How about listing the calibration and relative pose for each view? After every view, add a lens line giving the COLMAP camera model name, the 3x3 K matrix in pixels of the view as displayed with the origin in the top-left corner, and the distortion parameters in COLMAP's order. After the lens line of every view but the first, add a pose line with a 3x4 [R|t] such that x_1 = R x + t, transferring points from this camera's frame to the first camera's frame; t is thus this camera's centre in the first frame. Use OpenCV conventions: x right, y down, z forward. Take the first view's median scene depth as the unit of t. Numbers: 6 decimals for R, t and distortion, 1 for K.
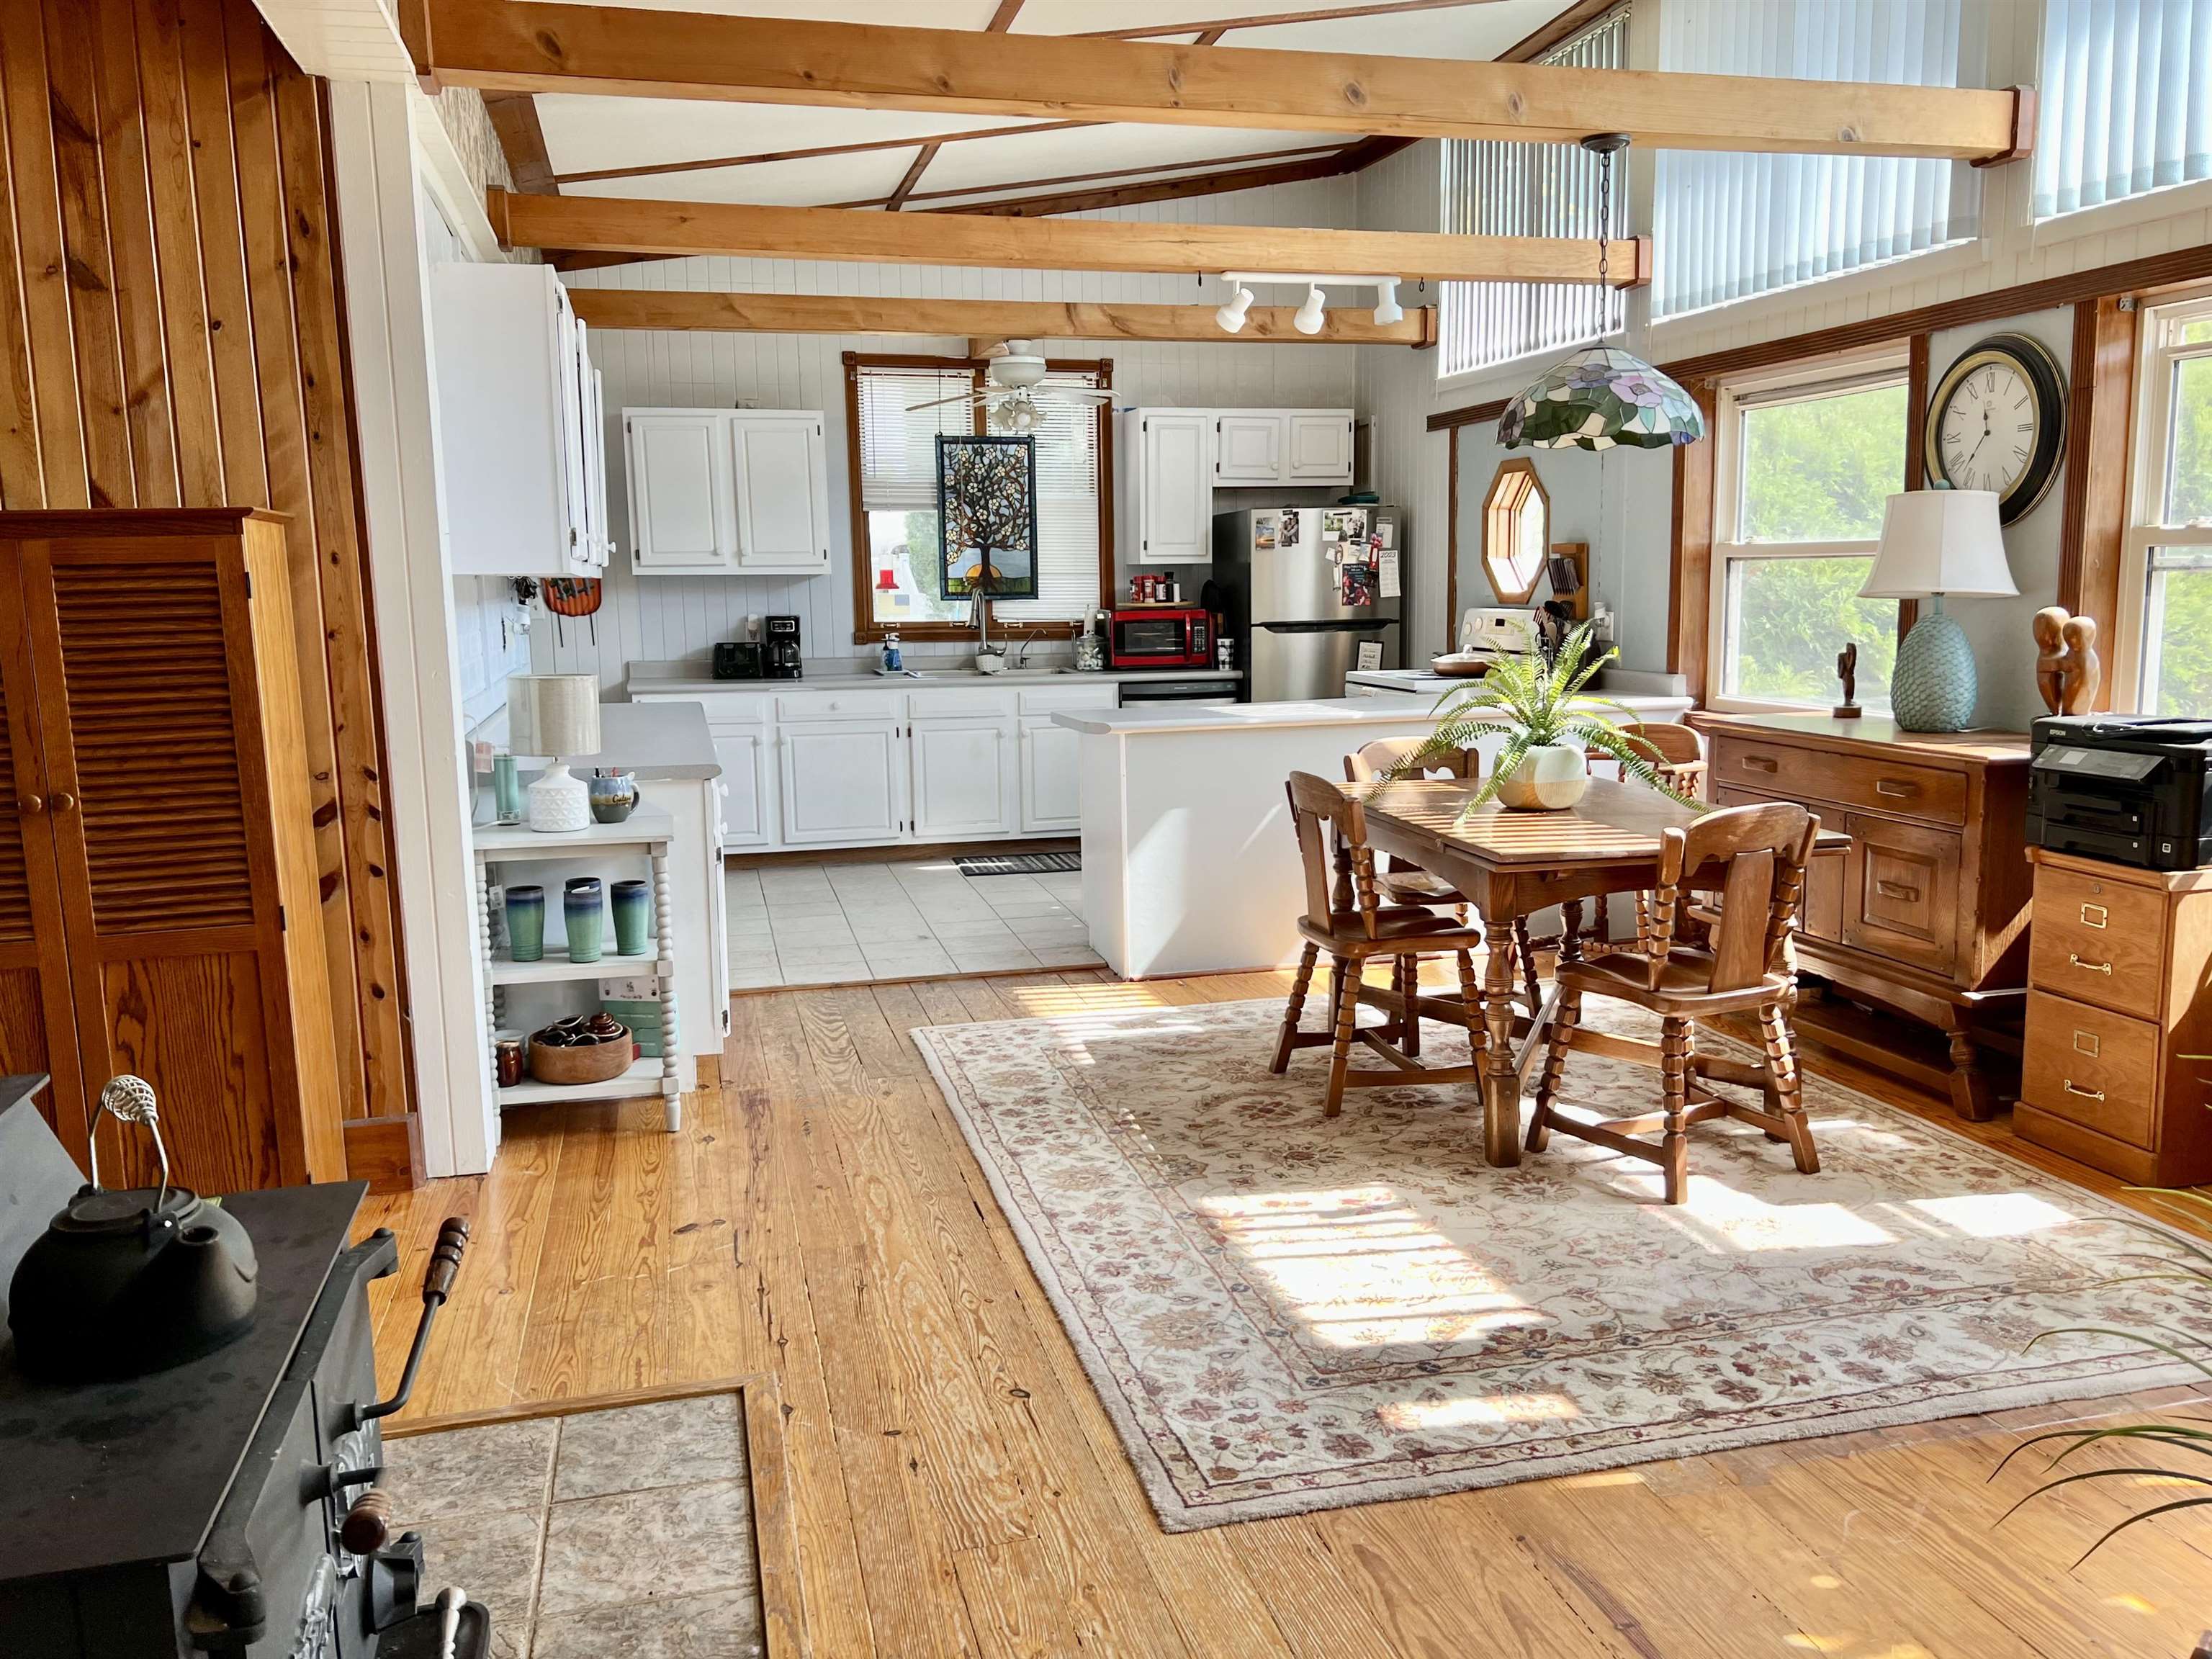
lens RADIAL K [[1670.6, 0, 1107.8], [0, 1670.6, 827.4], [0, 0, 1]] dist [0.071280, 0.000437]
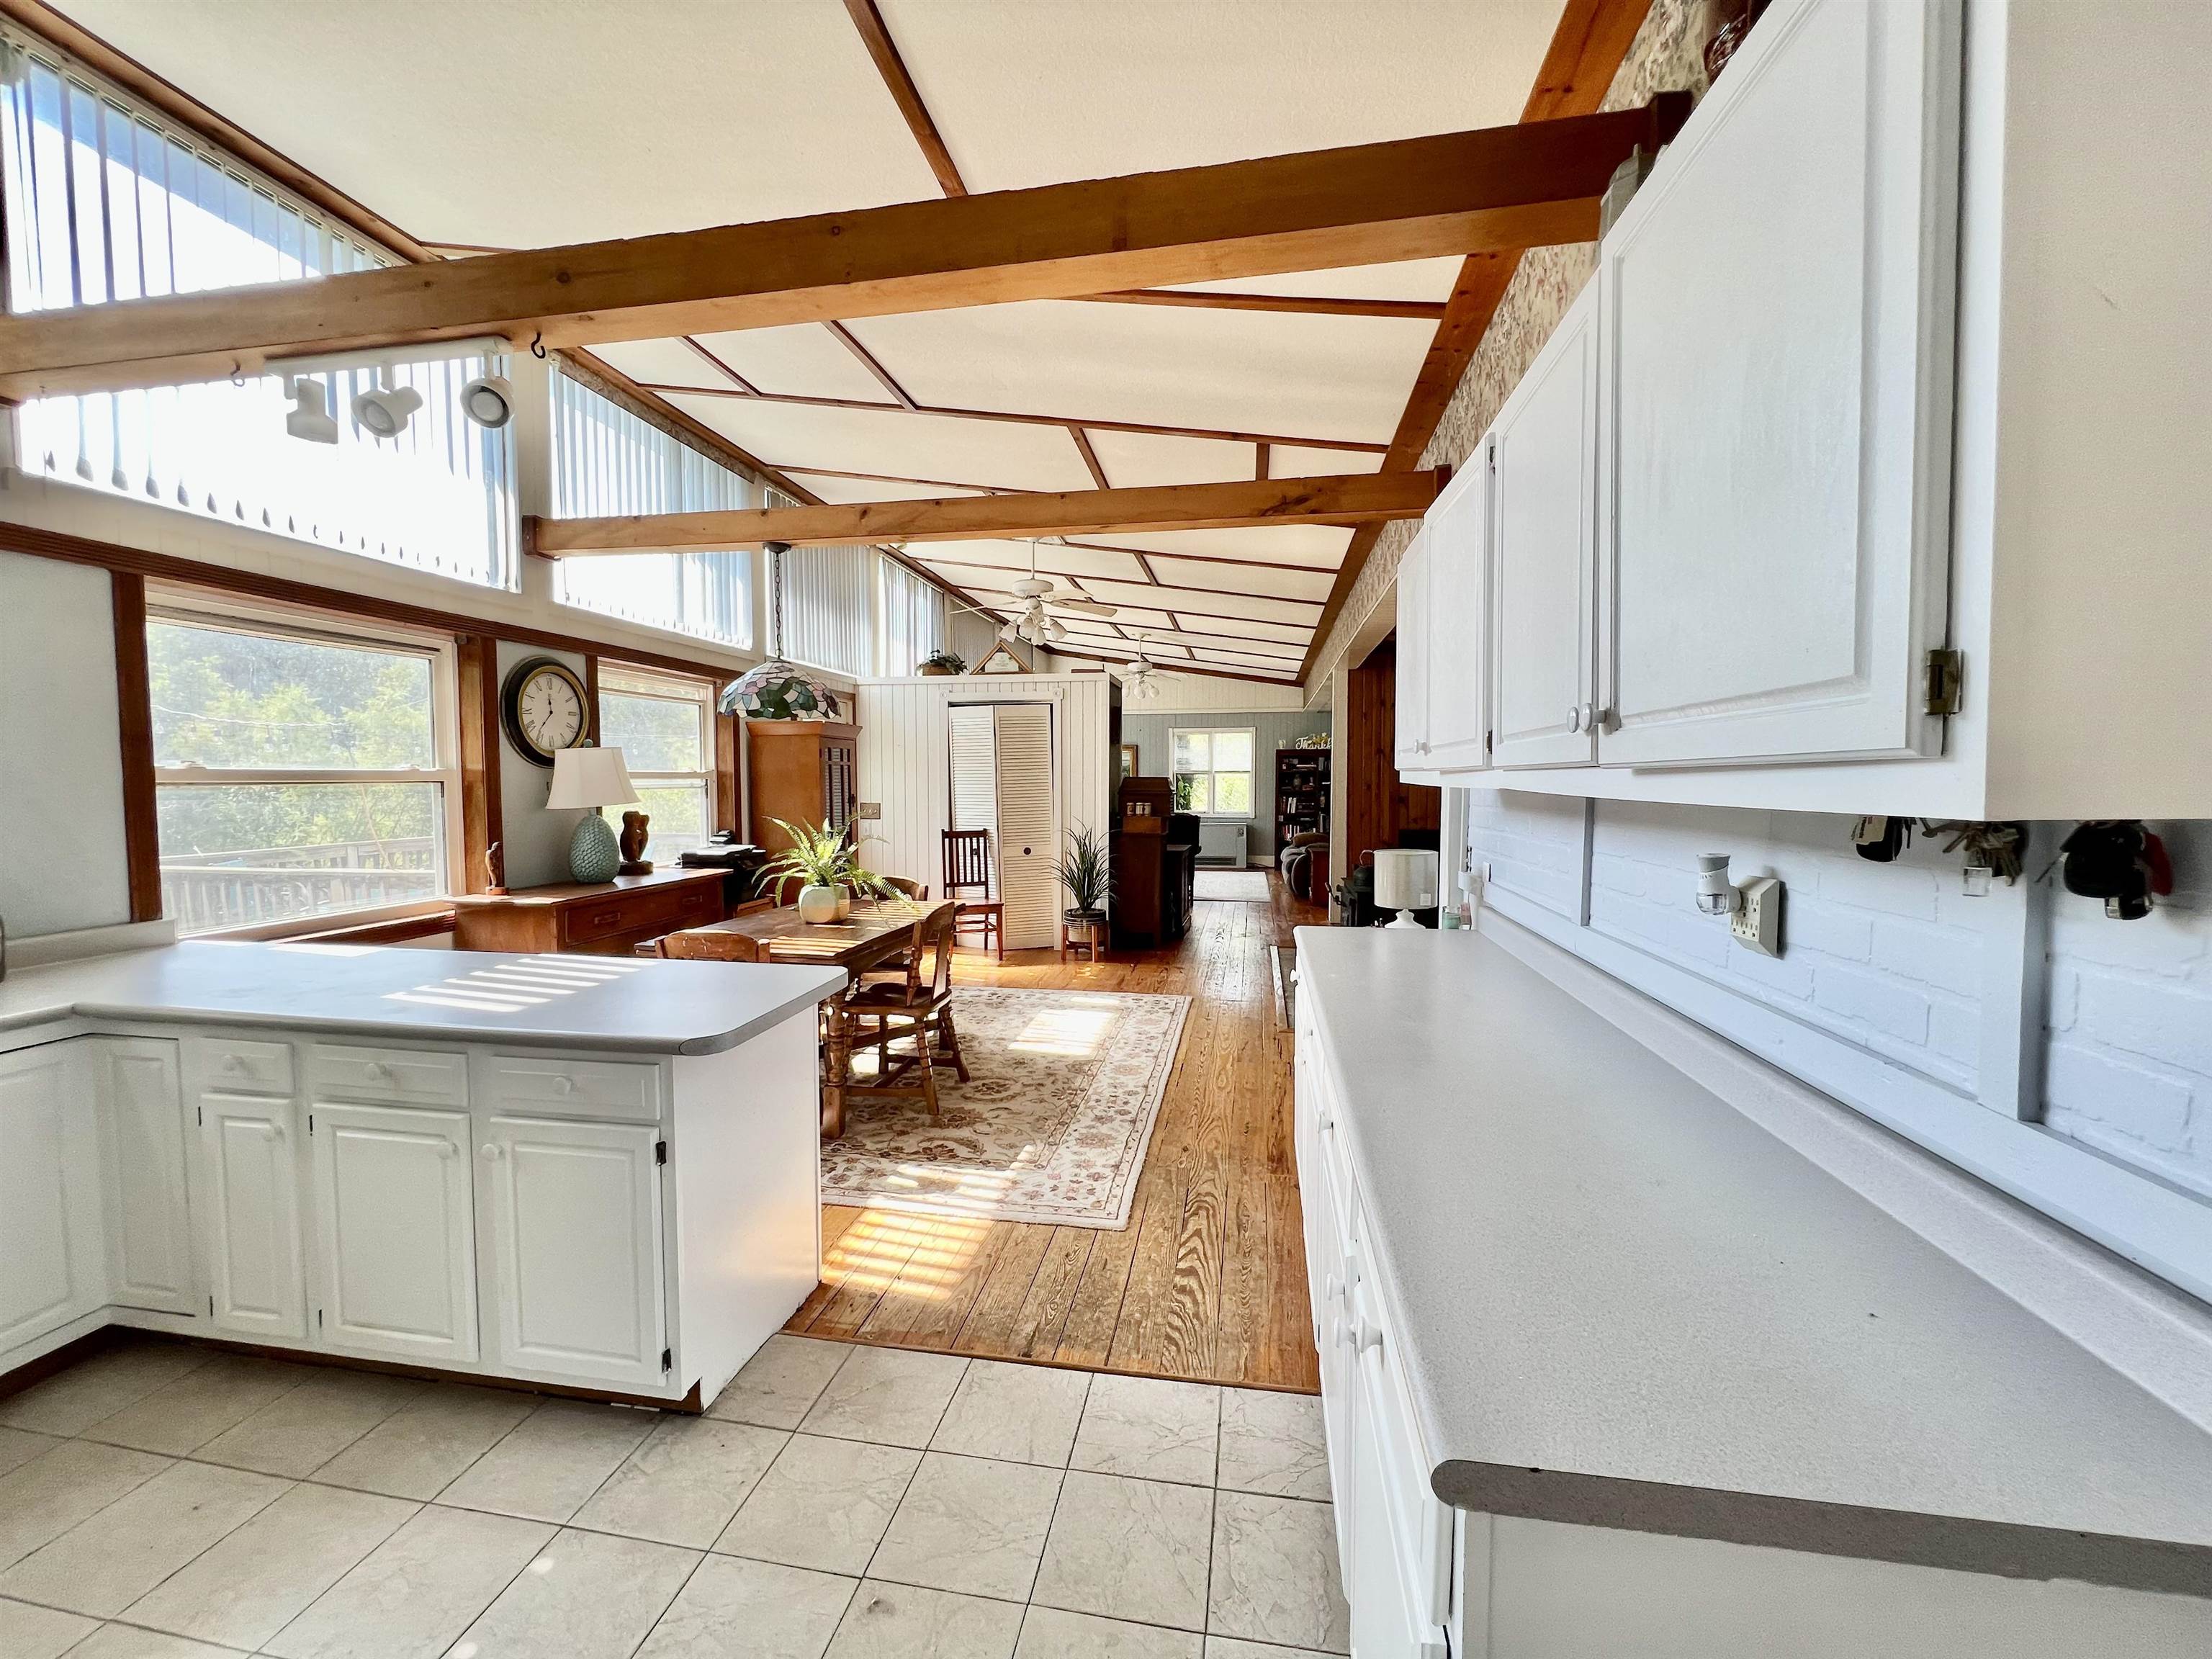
lens RADIAL K [[889.2, 0, 1107.8], [0, 889.2, 827.2], [0, 0, 1]] dist [-0.000902, -0.000021]
pose [[-0.913689, -0.010941, 0.406267, -0.376922], [0.072282, 0.979325, 0.188937, -0.255174], [-0.399935, 0.201995, -0.894008, 1.656622]]
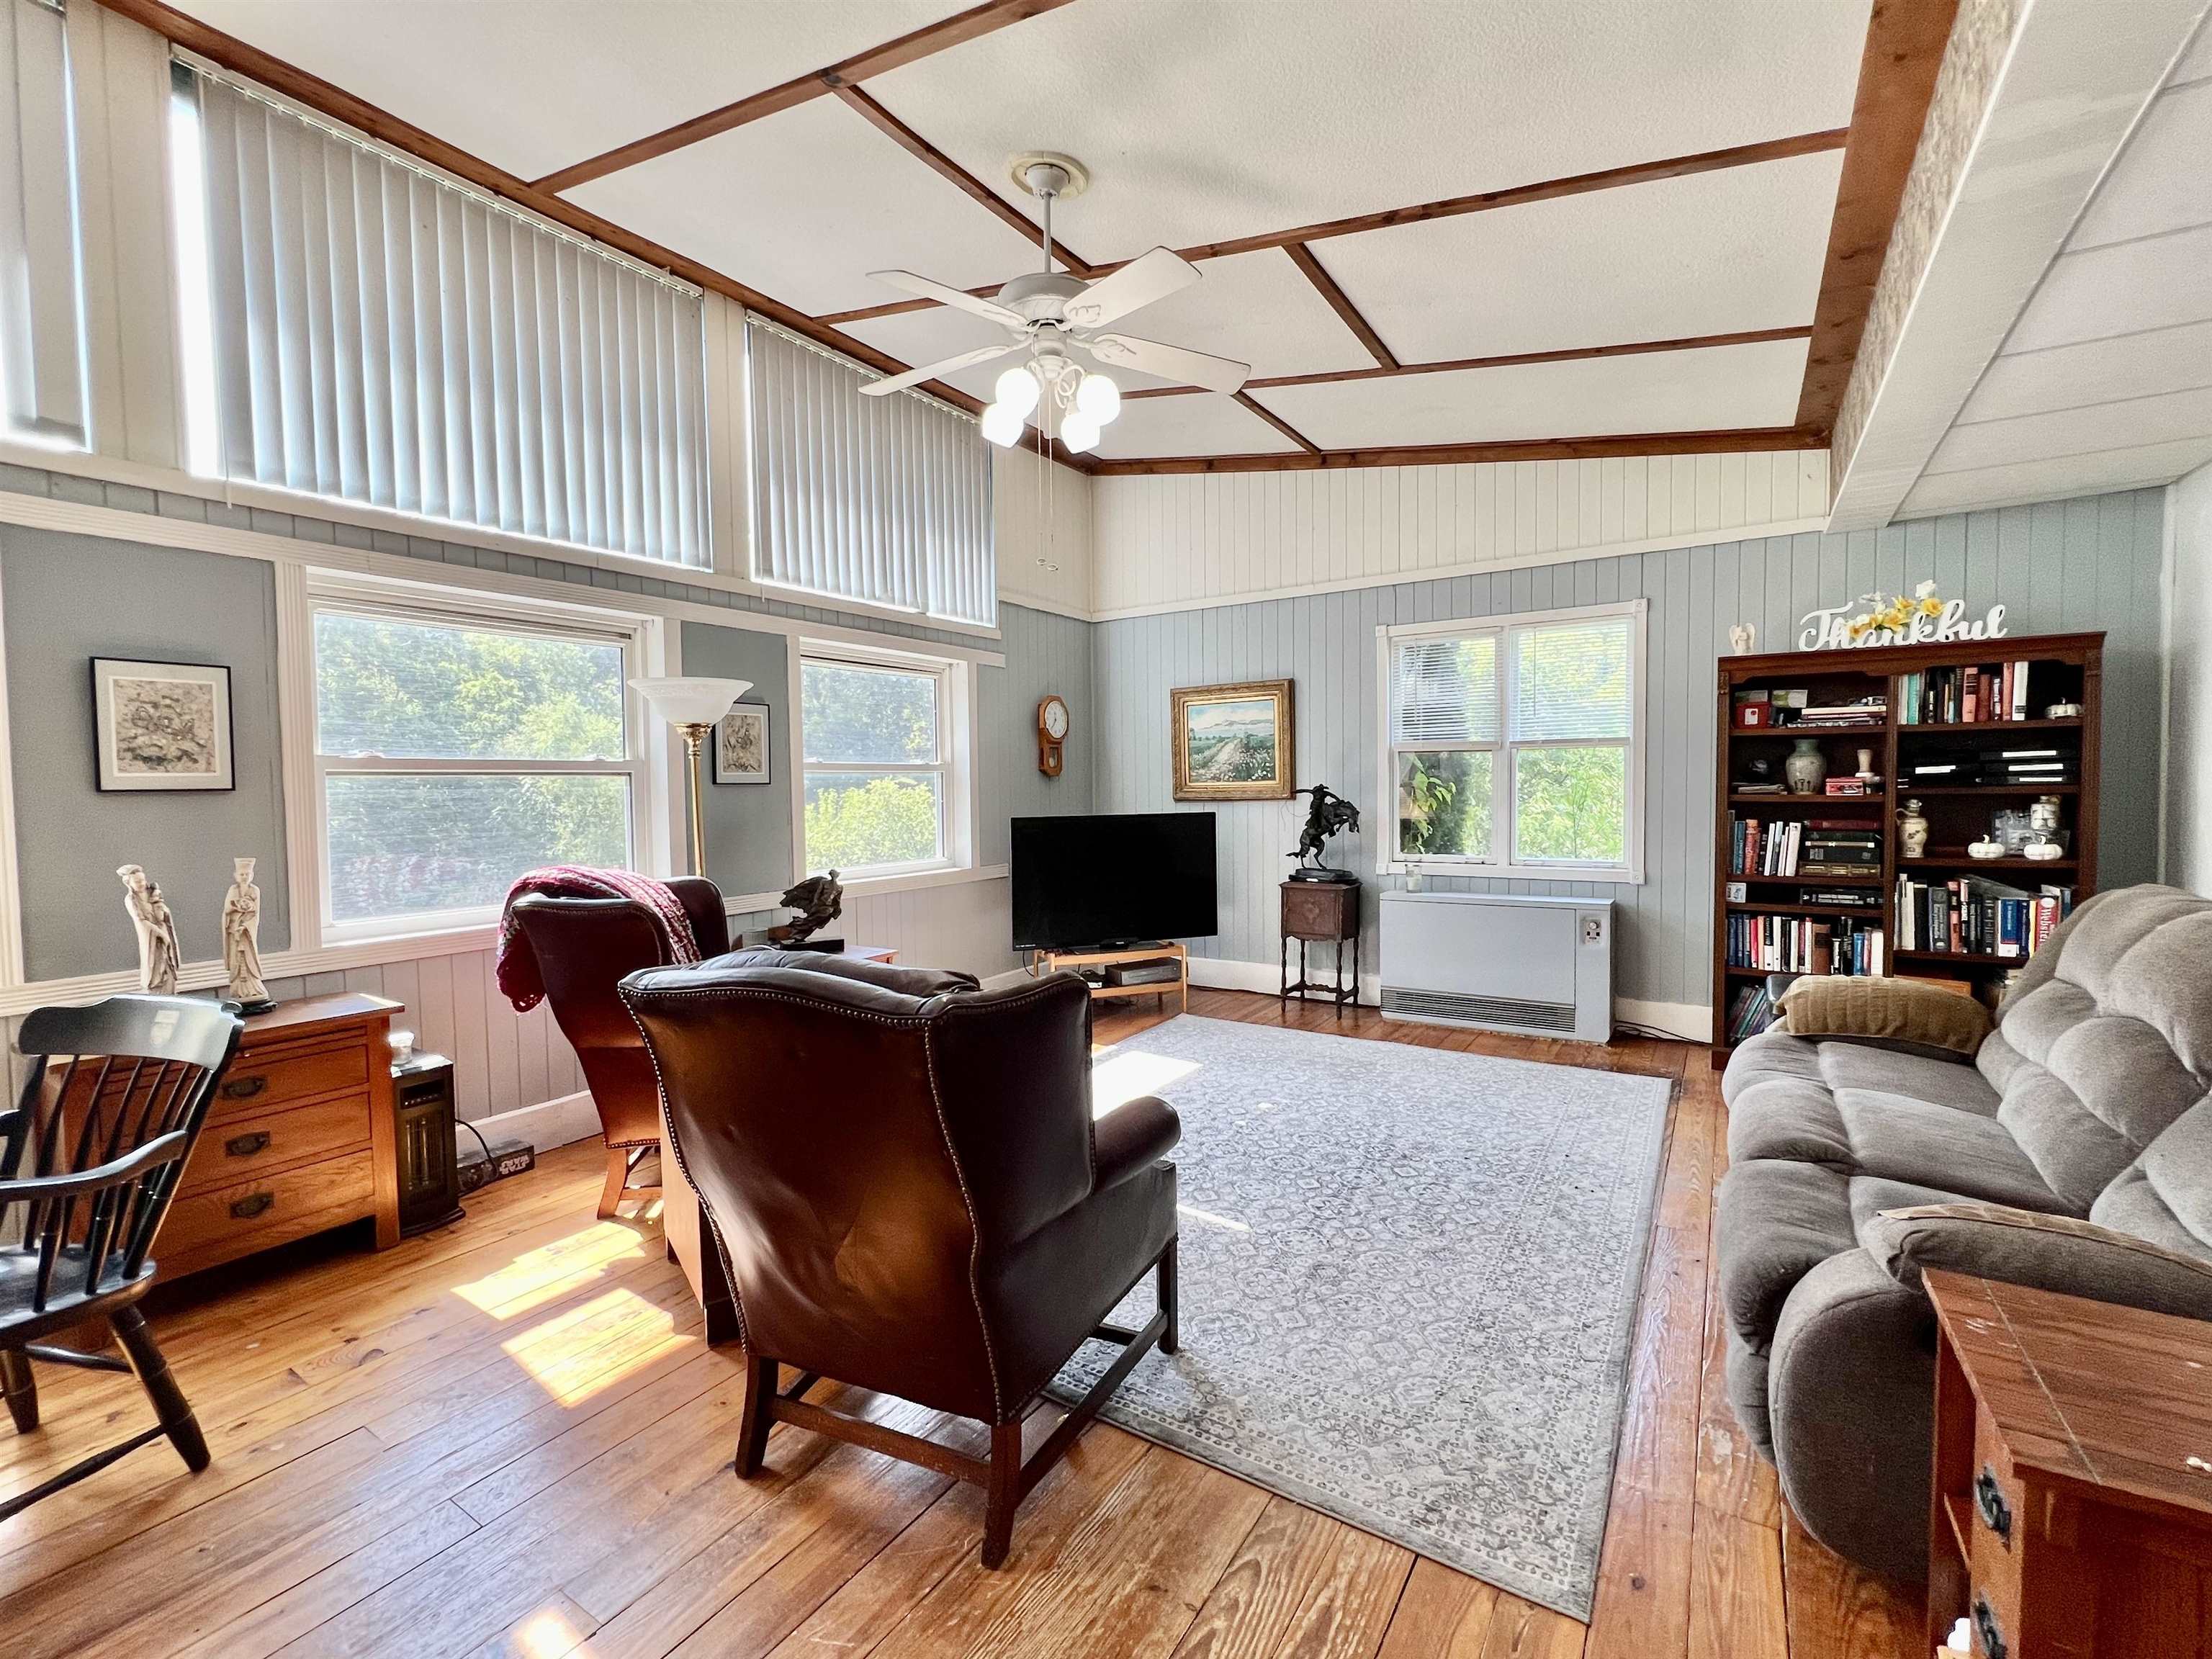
lens RADIAL K [[970.5, 0, 1105.0], [0, 970.5, 832.0], [0, 0, 1]] dist [-0.003934, -0.000010]
pose [[-0.710202, -0.012373, 0.703889, -0.273247], [0.147310, 0.975100, 0.165772, -0.193988], [-0.688413, 0.221422, -0.690695, 1.237373]]
